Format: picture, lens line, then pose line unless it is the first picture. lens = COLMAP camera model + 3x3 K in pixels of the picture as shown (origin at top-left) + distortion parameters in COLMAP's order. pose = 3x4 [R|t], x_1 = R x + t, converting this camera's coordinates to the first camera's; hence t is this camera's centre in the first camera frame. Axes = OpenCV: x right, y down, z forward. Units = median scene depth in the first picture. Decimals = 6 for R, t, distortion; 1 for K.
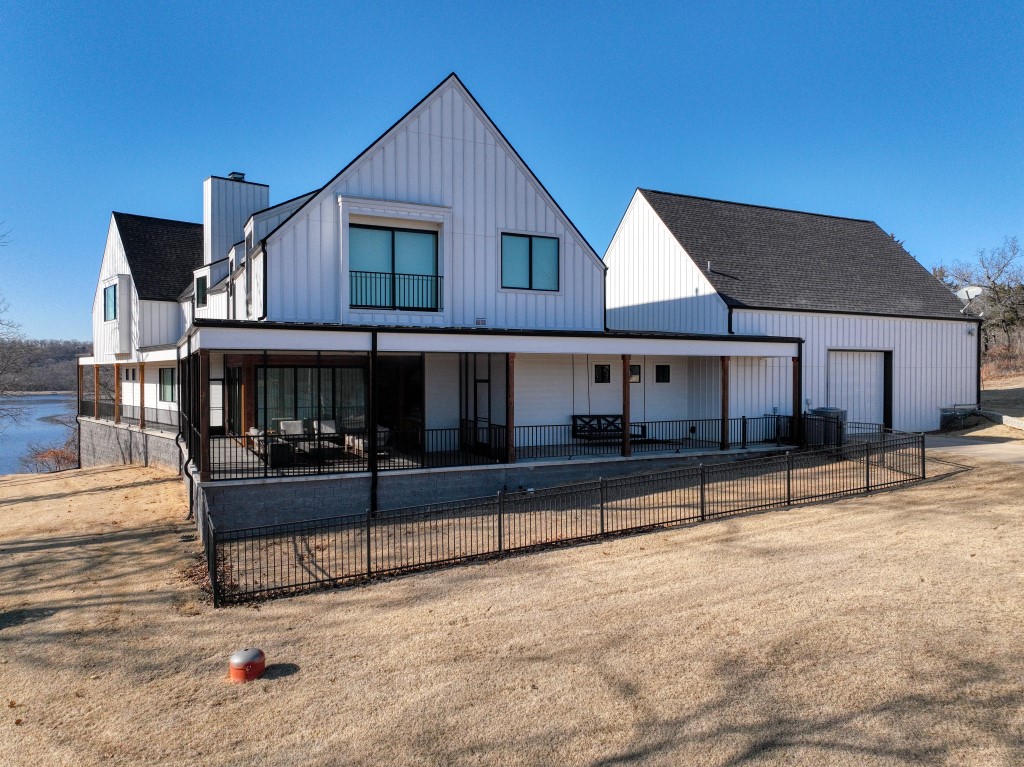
lens RADIAL K [[716.9, 0, 512.0], [0, 716.9, 383.5], [0, 0, 1]] dist [0.014493, 0.001326]
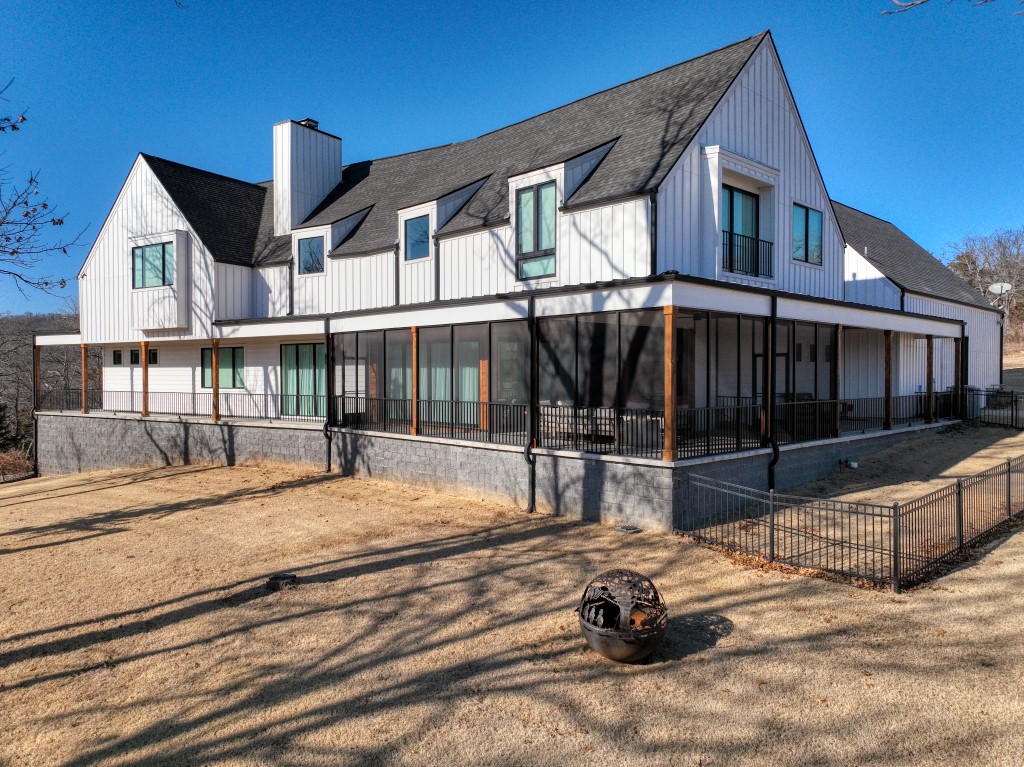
lens RADIAL K [[716.9, 0, 512.0], [0, 716.9, 383.5], [0, 0, 1]] dist [0.014493, 0.001326]
pose [[0.952880, -0.004183, 0.303320, -0.639387], [0.003816, 0.999991, 0.001800, 0.030427], [-0.303325, -0.000558, 0.952887, 0.175555]]
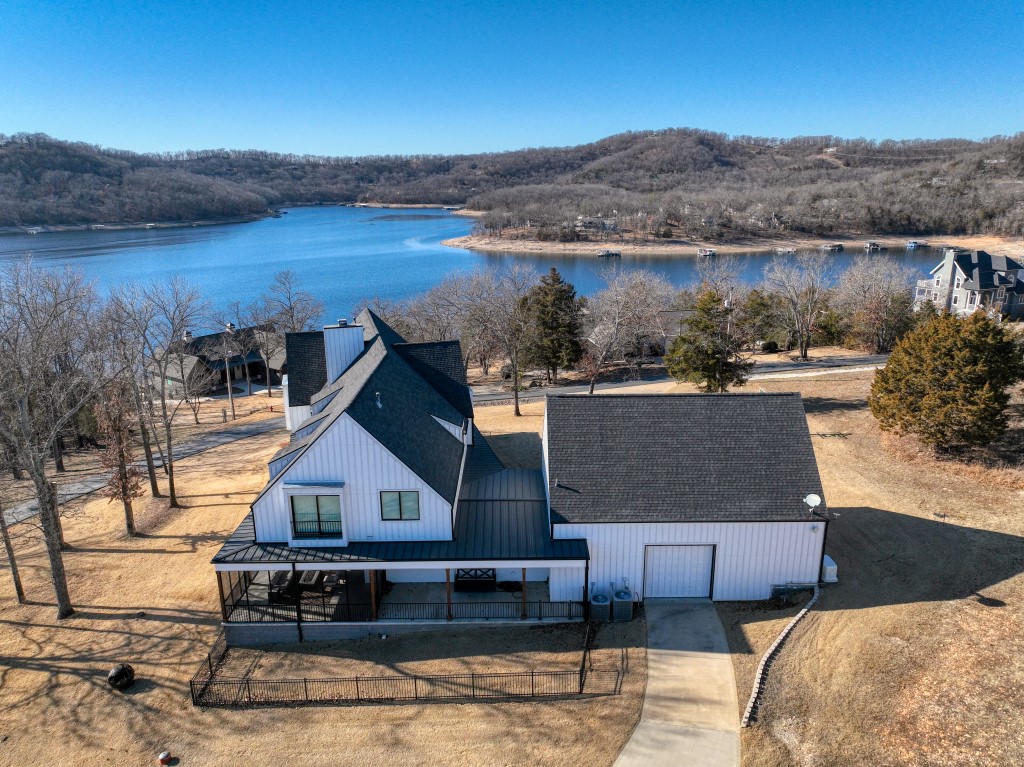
lens RADIAL K [[716.9, 0, 512.0], [0, 716.9, 383.5], [0, 0, 1]] dist [0.014493, 0.001326]
pose [[0.894535, 0.115378, -0.431851, 0.956302], [0.007062, 0.962345, 0.271738, -0.898940], [0.446942, -0.246129, 0.860037, -0.276124]]
